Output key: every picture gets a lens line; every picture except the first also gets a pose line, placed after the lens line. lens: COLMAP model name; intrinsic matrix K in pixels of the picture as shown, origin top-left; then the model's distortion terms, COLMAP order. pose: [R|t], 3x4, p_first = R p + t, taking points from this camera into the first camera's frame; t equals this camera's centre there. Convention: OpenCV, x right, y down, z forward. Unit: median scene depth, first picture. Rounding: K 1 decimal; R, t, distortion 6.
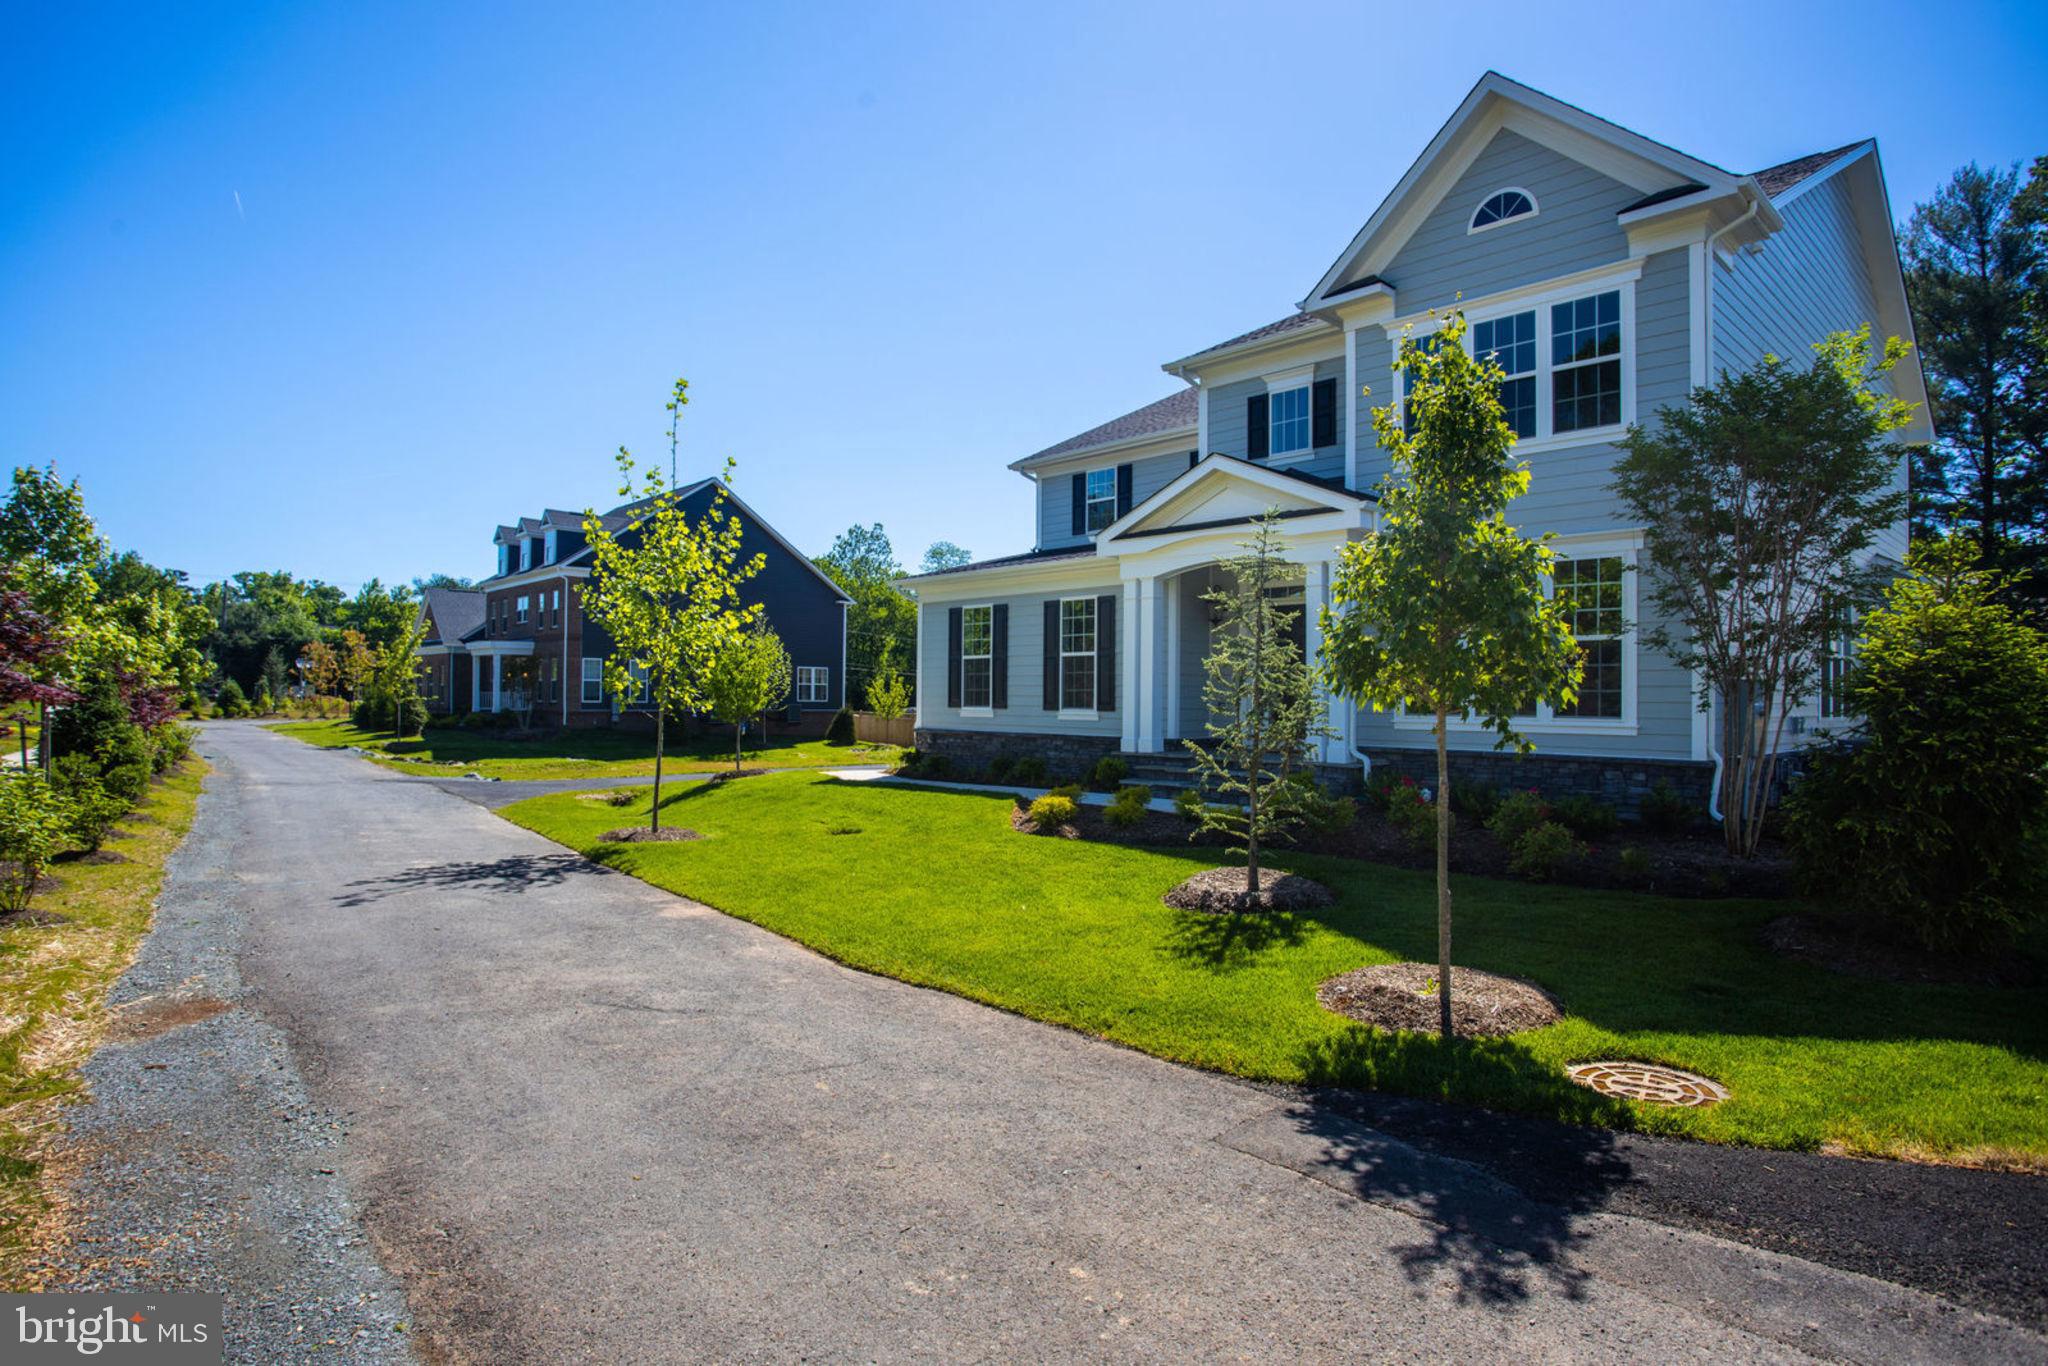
lens RADIAL K [[1122.0, 0, 1008.9], [0, 1122.0, 686.4], [0, 0, 1]] dist [-0.057447, 0.028584]
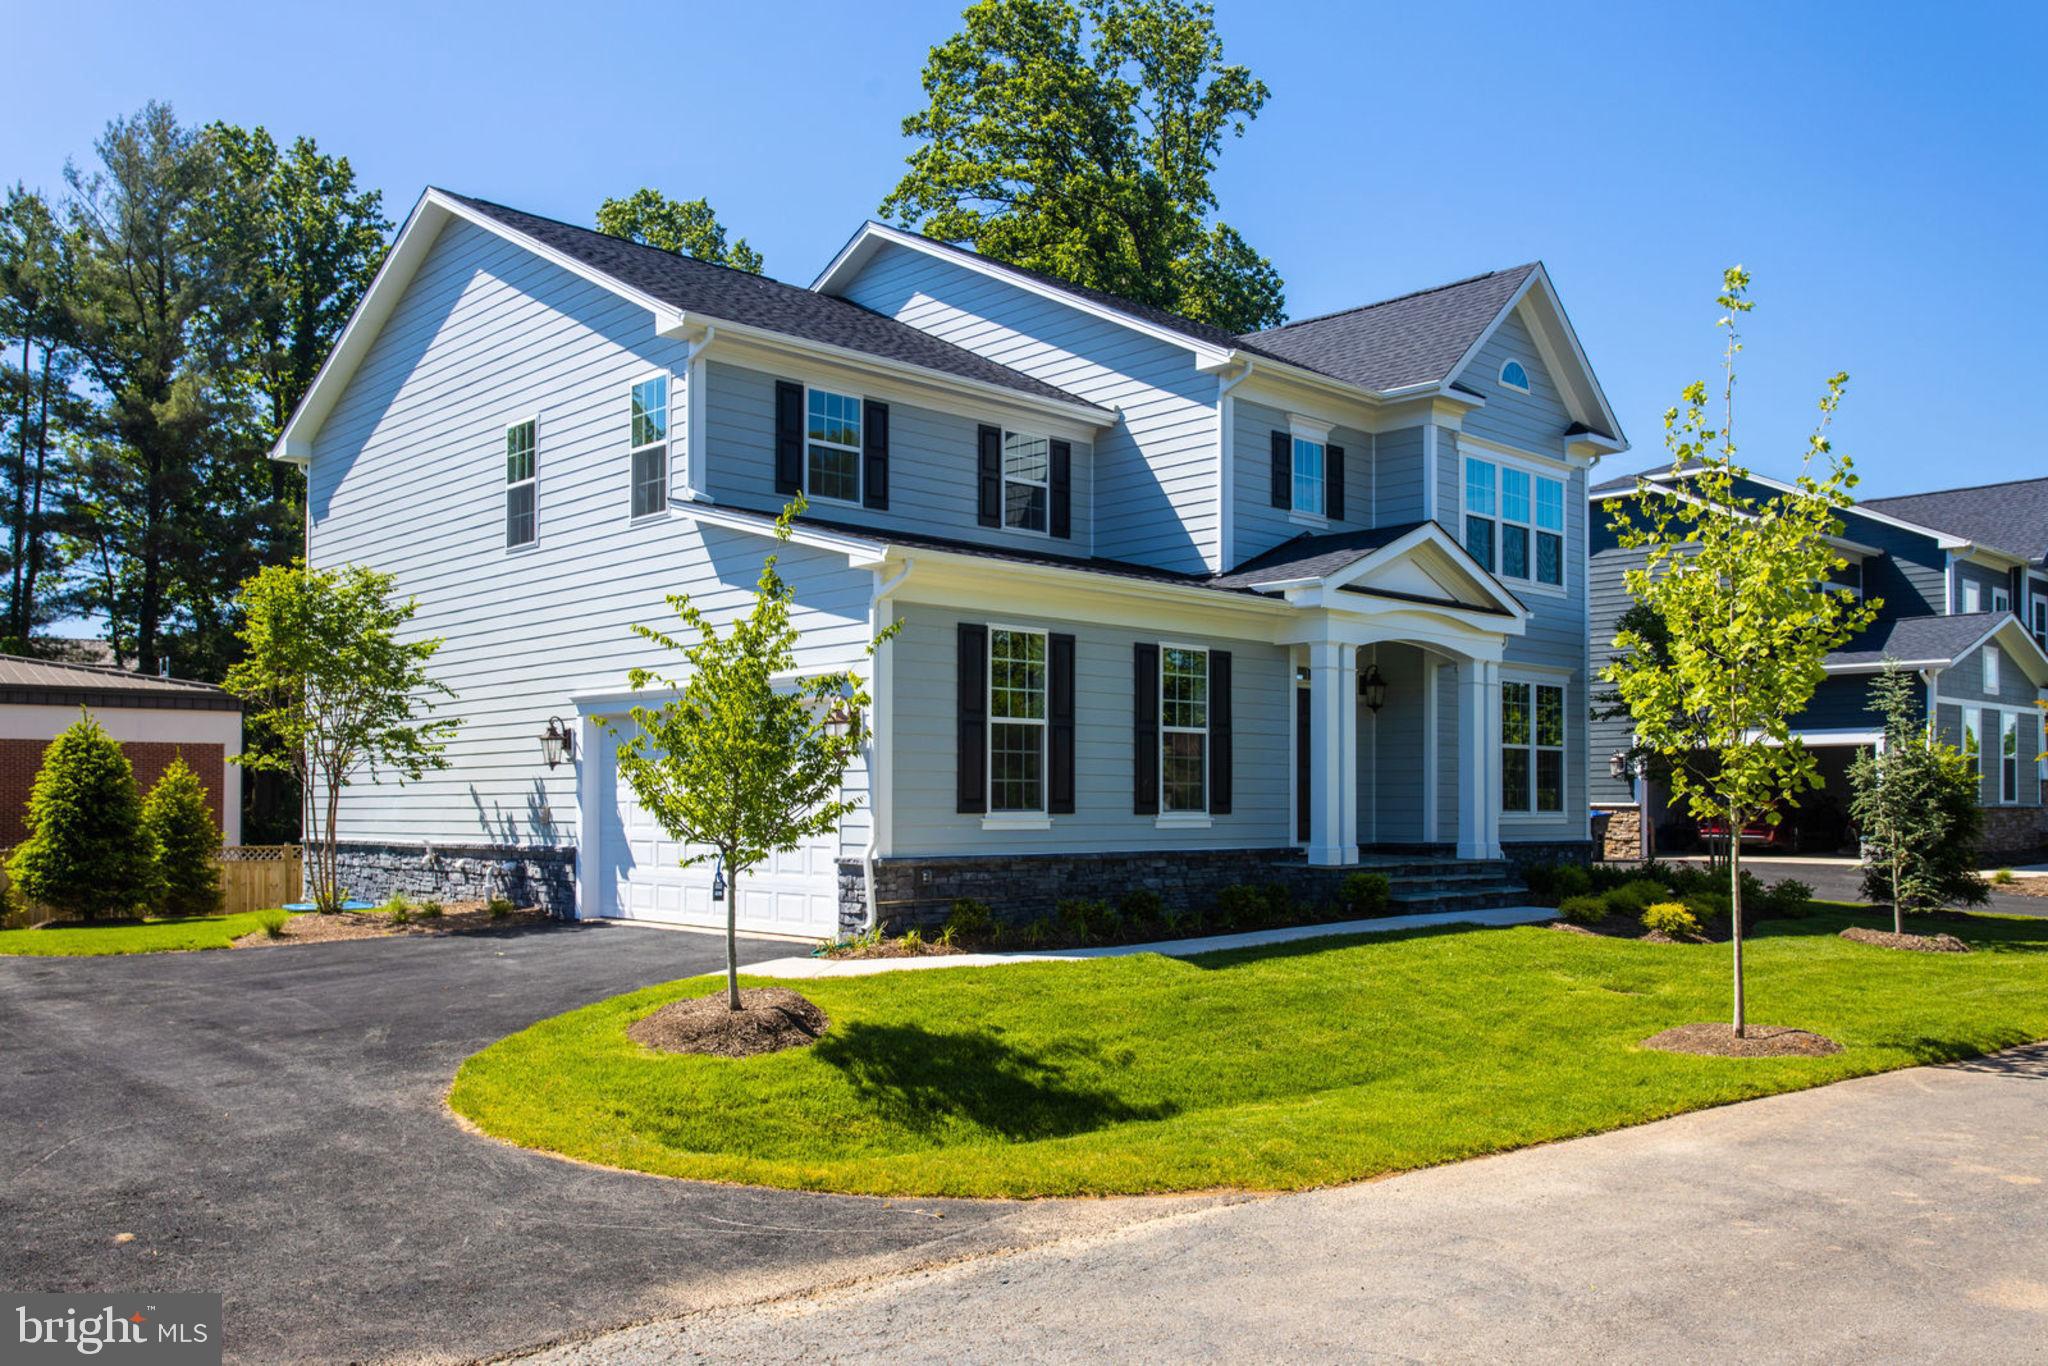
lens RADIAL K [[1657.3, 0, 1060.2], [0, 1657.3, 782.2], [0, 0, 1]] dist [-0.001684, 0.000927]
pose [[-0.037971, 0.001455, 0.999278, -1.361576], [-0.015530, 0.999877, -0.002046, 0.008391], [-0.999158, -0.015597, -0.037943, 1.628676]]
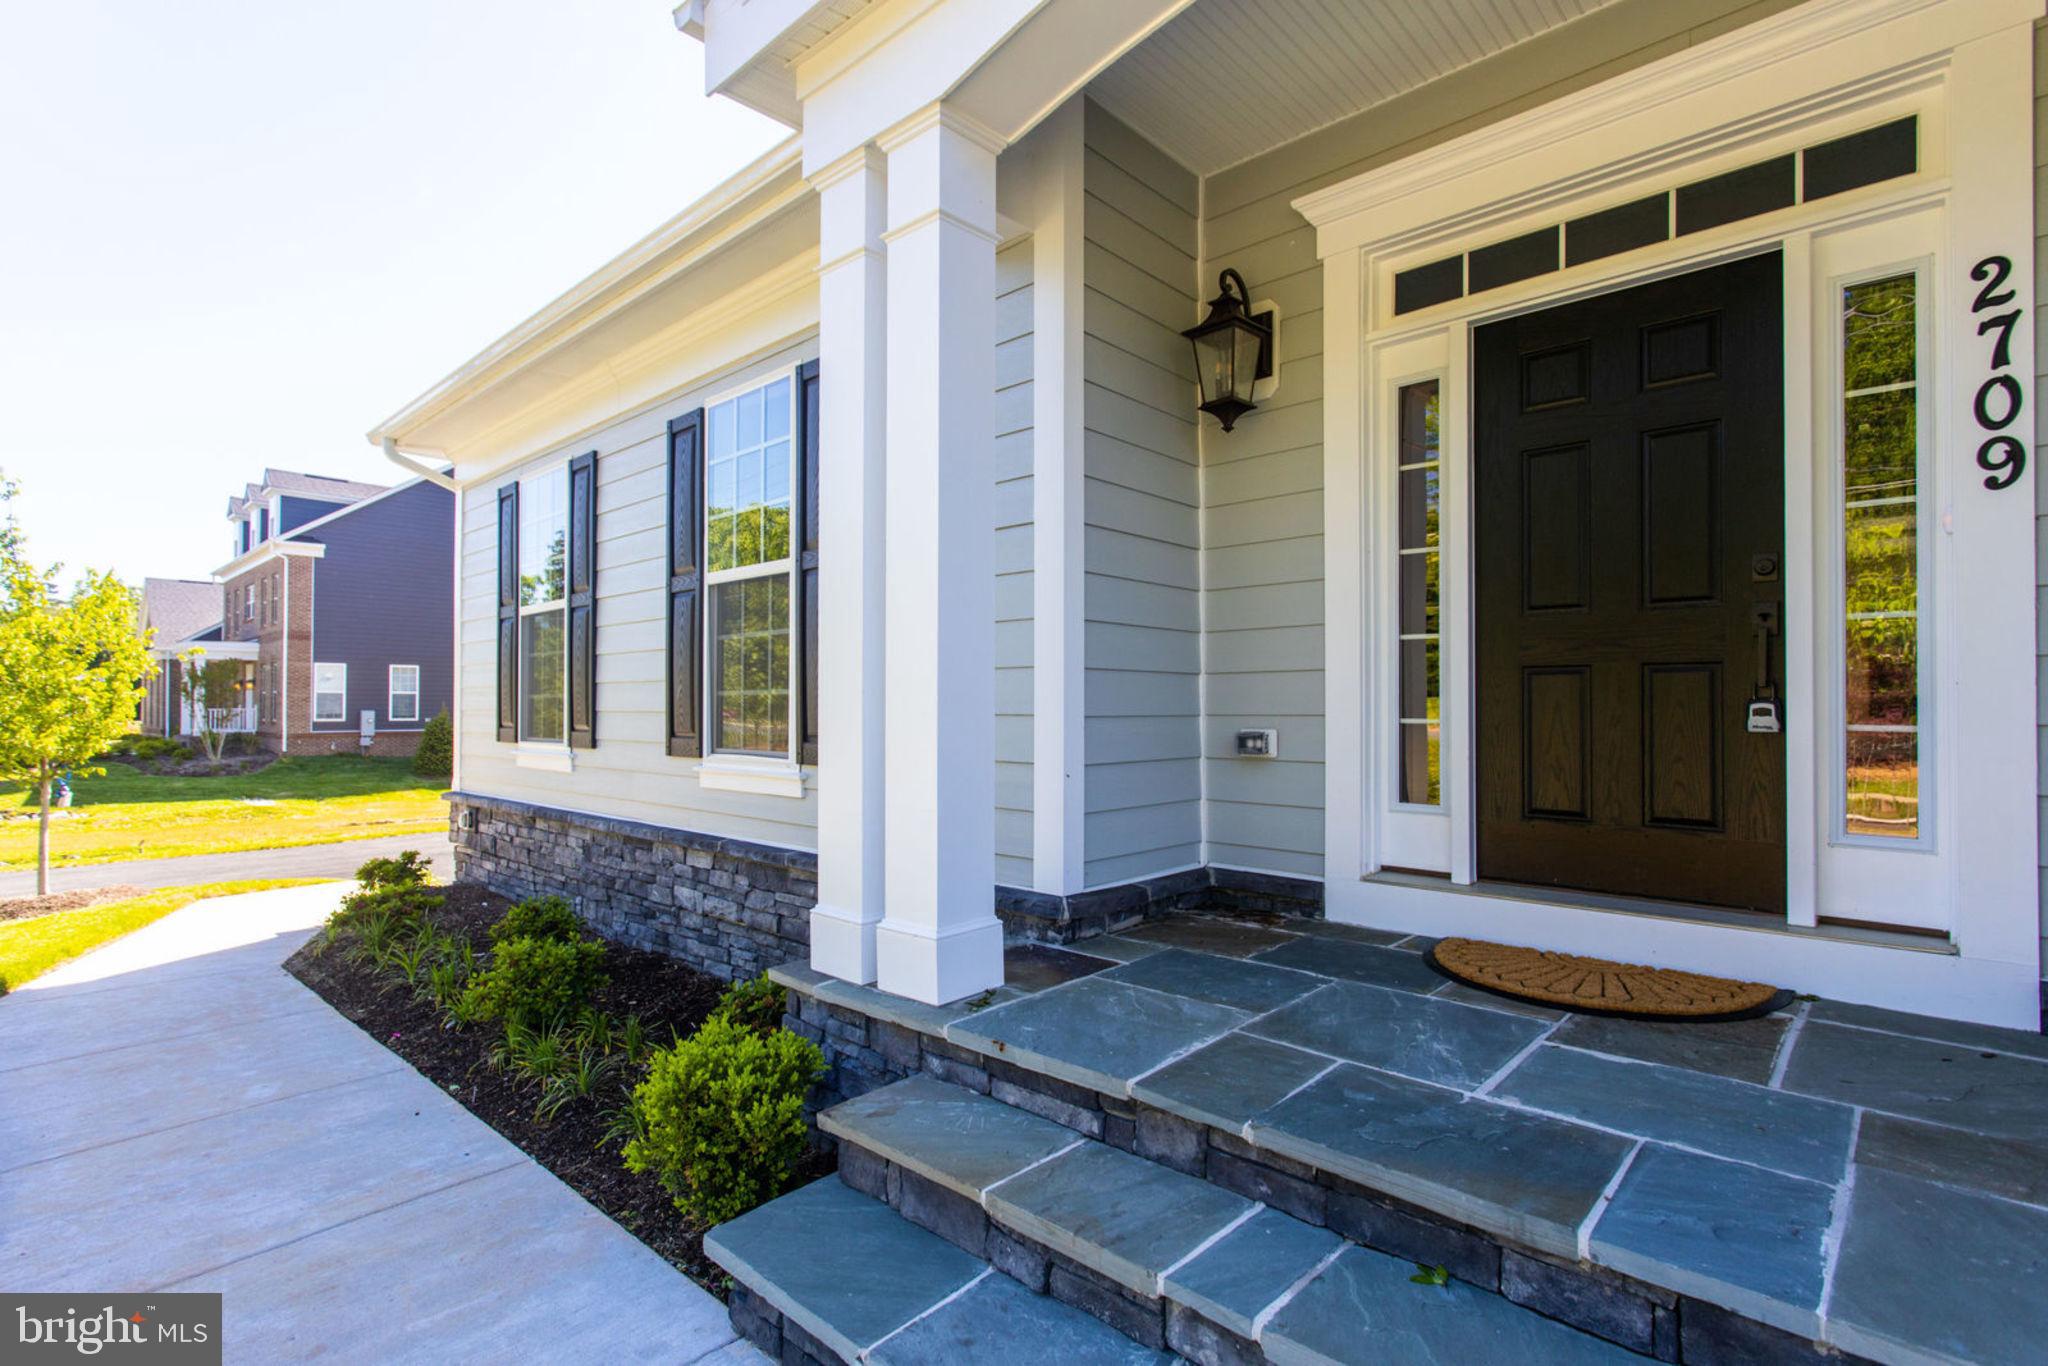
lens RADIAL K [[988.5, 0, 1001.8], [0, 988.5, 707.2], [0, 0, 1]] dist [0.011771, 0.000155]
pose [[0.998263, -0.007445, 0.058438, 0.167017], [0.006979, 0.999942, 0.008182, 0.008274], [-0.058496, -0.007760, 0.998257, 1.071428]]
